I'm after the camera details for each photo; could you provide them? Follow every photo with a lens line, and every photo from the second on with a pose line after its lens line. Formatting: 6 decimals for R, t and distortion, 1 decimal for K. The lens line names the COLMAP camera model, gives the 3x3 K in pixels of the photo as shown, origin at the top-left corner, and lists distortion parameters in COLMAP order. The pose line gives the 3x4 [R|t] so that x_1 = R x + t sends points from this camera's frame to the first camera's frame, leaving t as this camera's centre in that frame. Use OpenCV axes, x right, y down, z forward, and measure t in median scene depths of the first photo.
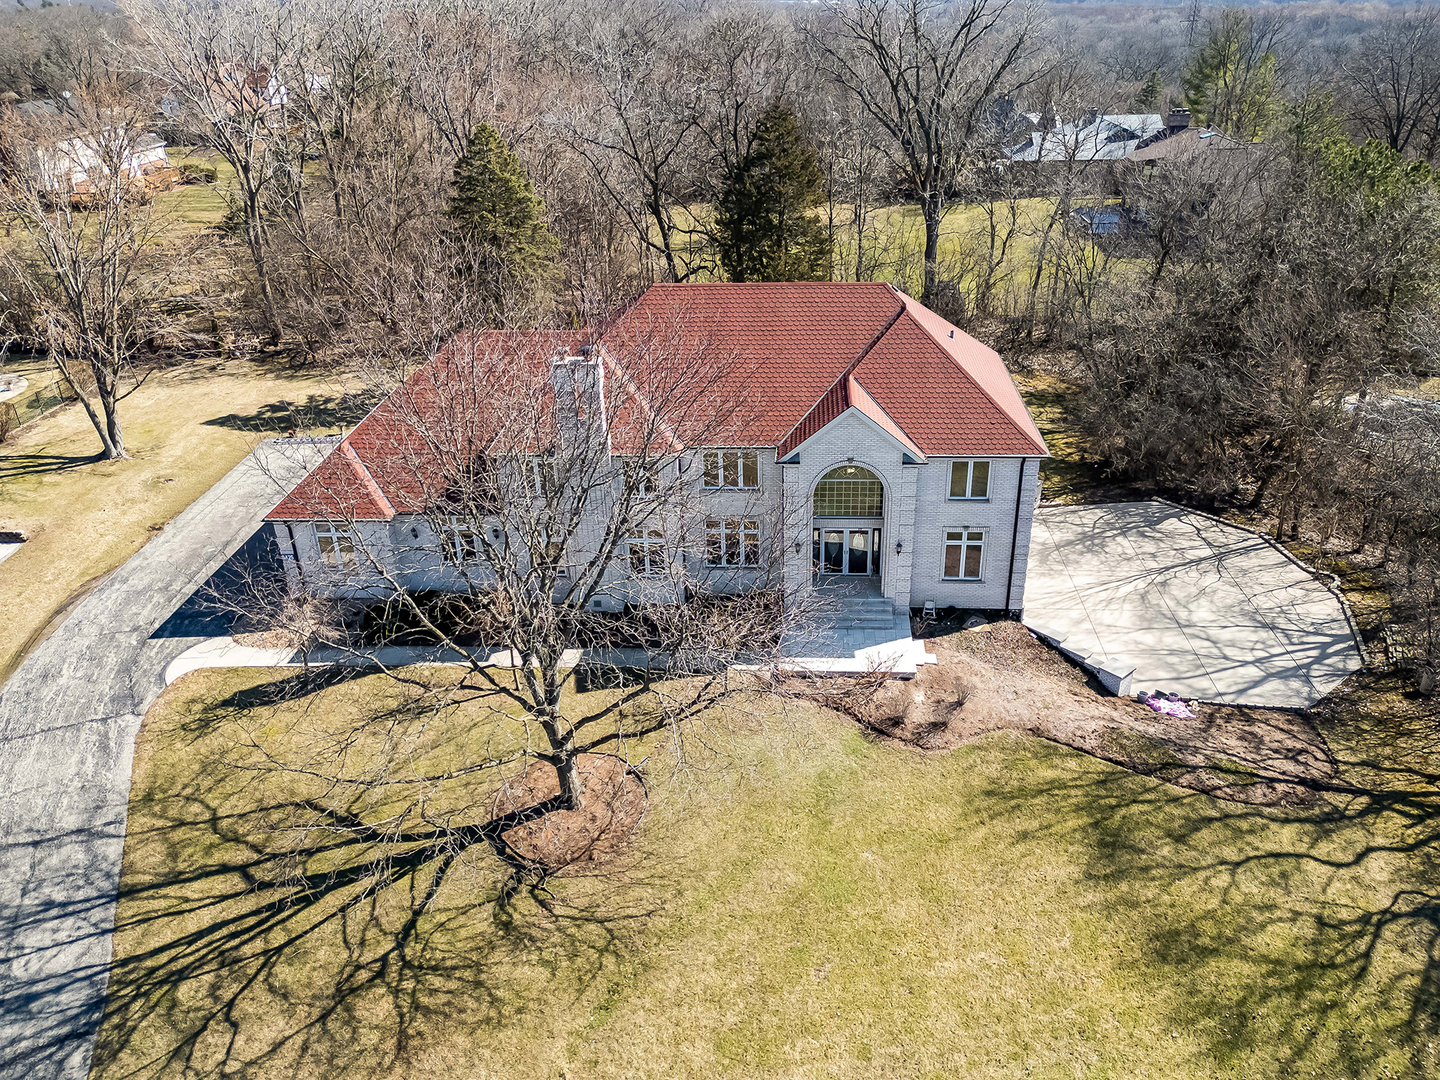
lens RADIAL K [[1068.9, 0, 756.3], [0, 1068.9, 538.6], [0, 0, 1]] dist [0.067881, -0.068264]
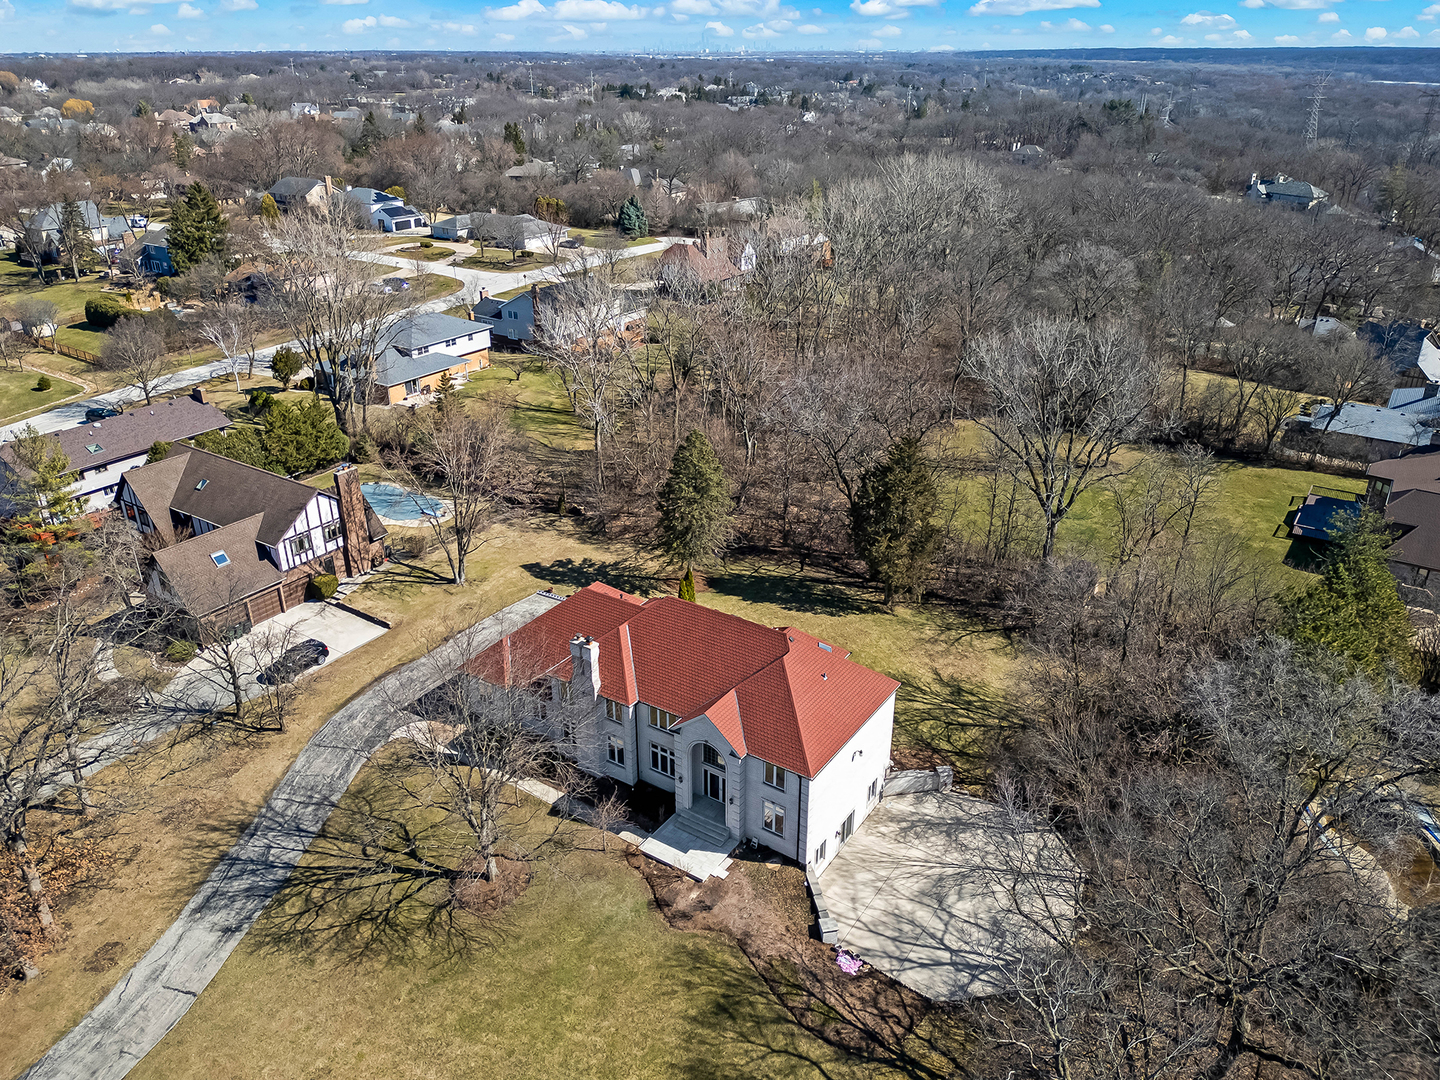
lens RADIAL K [[1035.1, 0, 723.2], [0, 1035.1, 569.0], [0, 0, 1]] dist [0.047072, -0.040412]
pose [[0.856986, 0.243792, -0.454028, 0.791353], [-0.244133, 0.967949, 0.058937, -0.444336], [0.453844, 0.060335, 0.889036, -0.452973]]
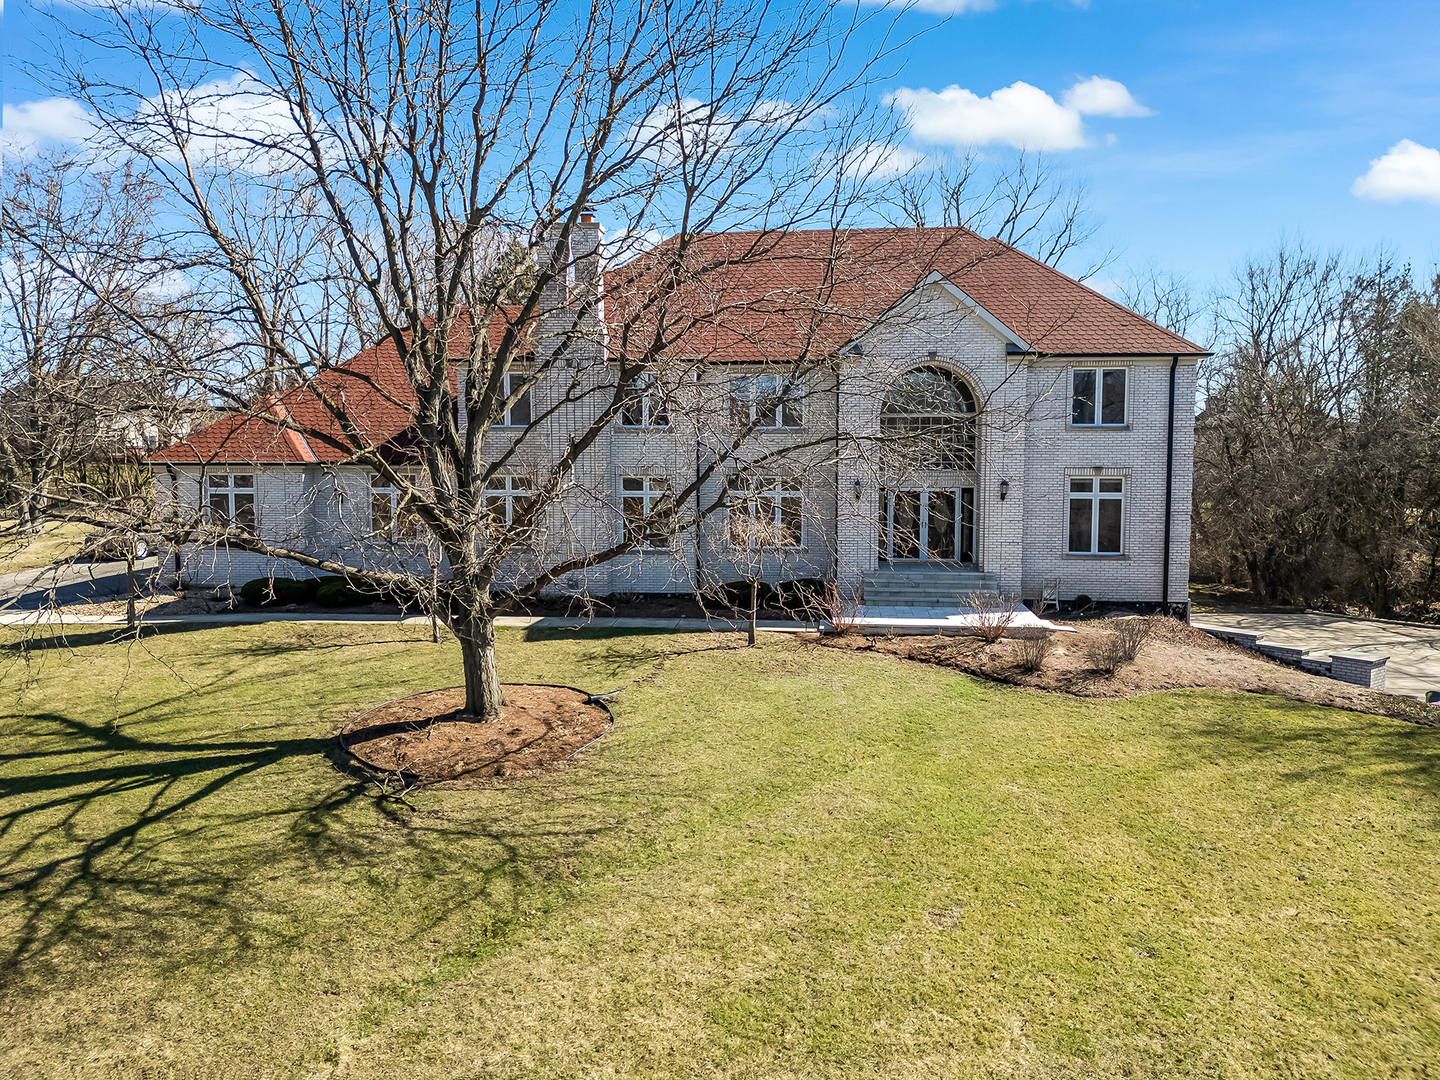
lens RADIAL K [[1035.1, 0, 731.3], [0, 1035.1, 553.7], [0, 0, 1]] dist [0.047072, -0.040412]
pose [[0.998331, 0.015450, -0.055643, -0.006631], [-0.034873, 0.929306, -0.367661, 0.319293], [0.046029, 0.368988, 0.928294, 0.393857]]
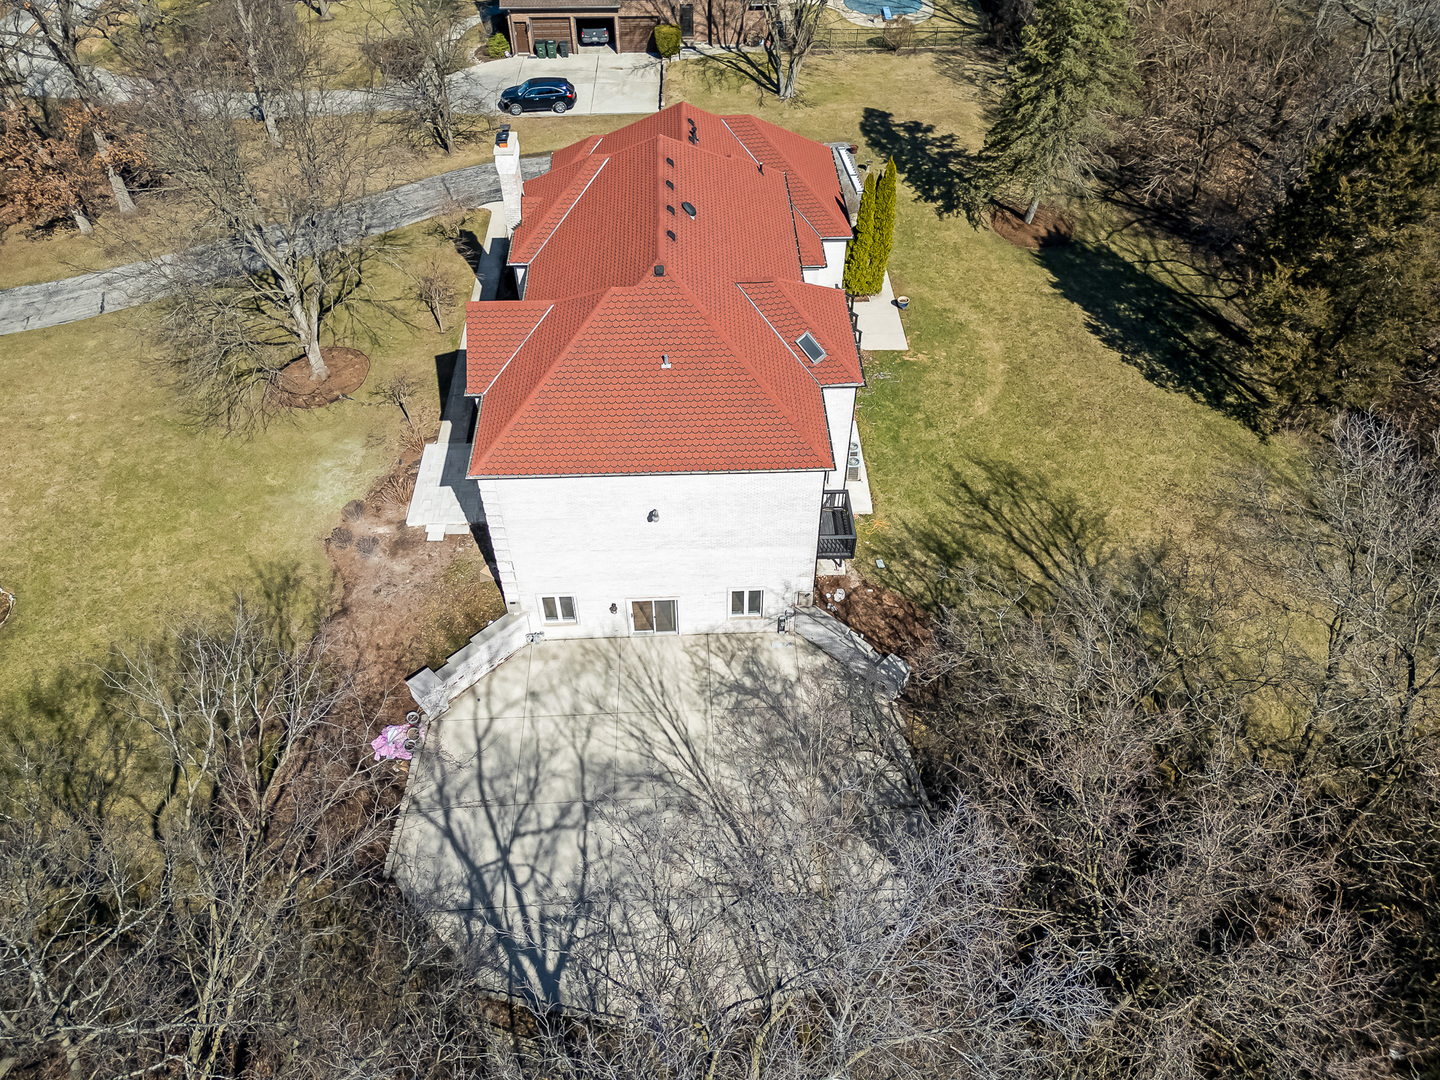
lens RADIAL K [[1035.1, 0, 711.5], [0, 1035.1, 553.1], [0, 0, 1]] dist [0.047072, -0.040412]
pose [[0.084130, 0.726638, -0.681849, 0.952438], [-0.453520, 0.637217, 0.623116, -0.686547], [0.887266, 0.256809, 0.383155, 0.867525]]
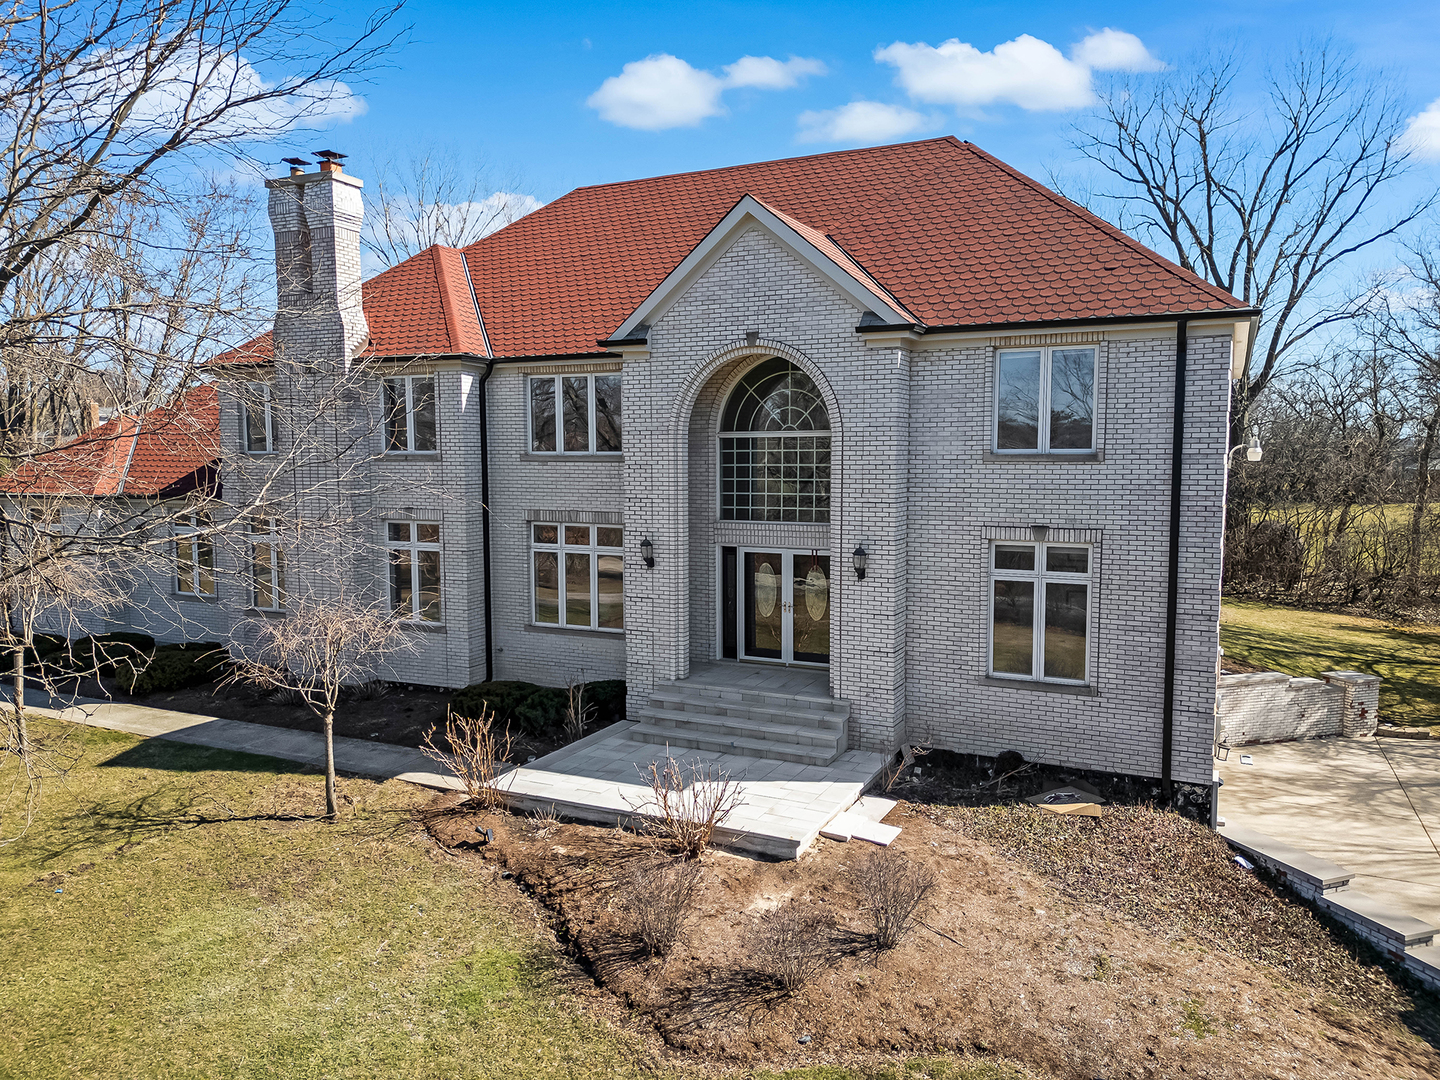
lens RADIAL K [[1035.1, 0, 720.5], [0, 1035.1, 538.1], [0, 0, 1]] dist [0.047072, -0.040412]
pose [[0.917755, 0.043414, -0.394768, 0.252699], [-0.189335, 0.921607, -0.338811, 0.152546], [0.349112, 0.385689, 0.854029, 0.669093]]
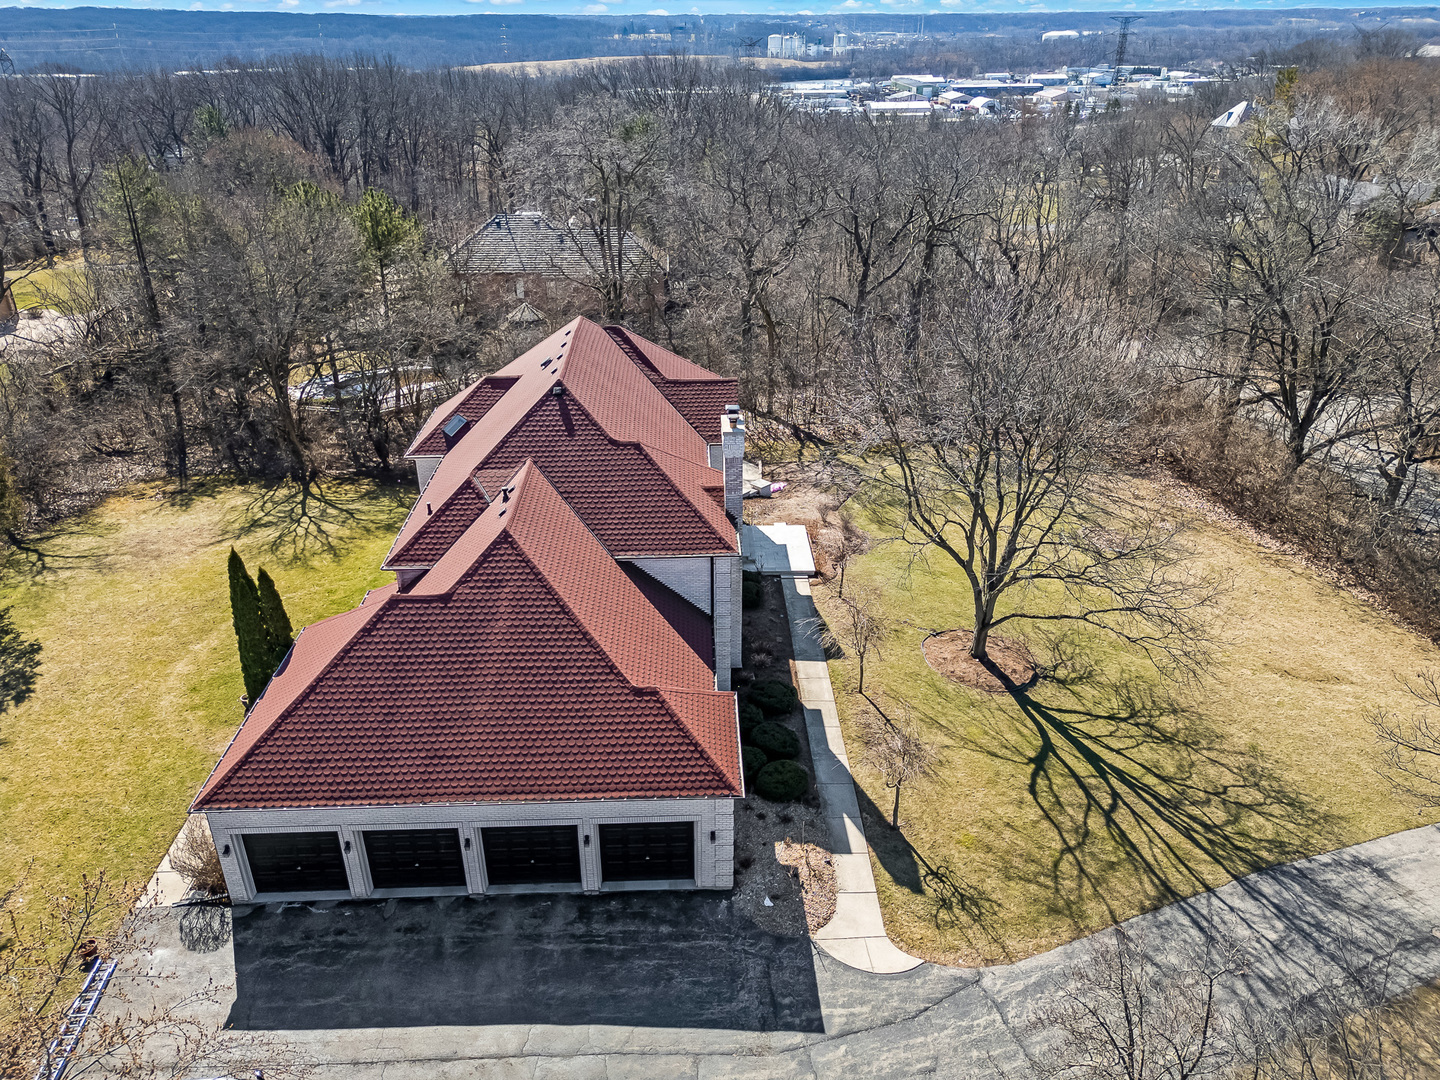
lens RADIAL K [[1035.1, 0, 715.8], [0, 1035.1, 545.0], [0, 0, 1]] dist [0.047072, -0.040412]
pose [[-0.075336, -0.433999, 0.897758, -1.099760], [0.460287, 0.783525, 0.417402, -0.489833], [-0.884568, 0.444672, 0.140737, 0.916487]]
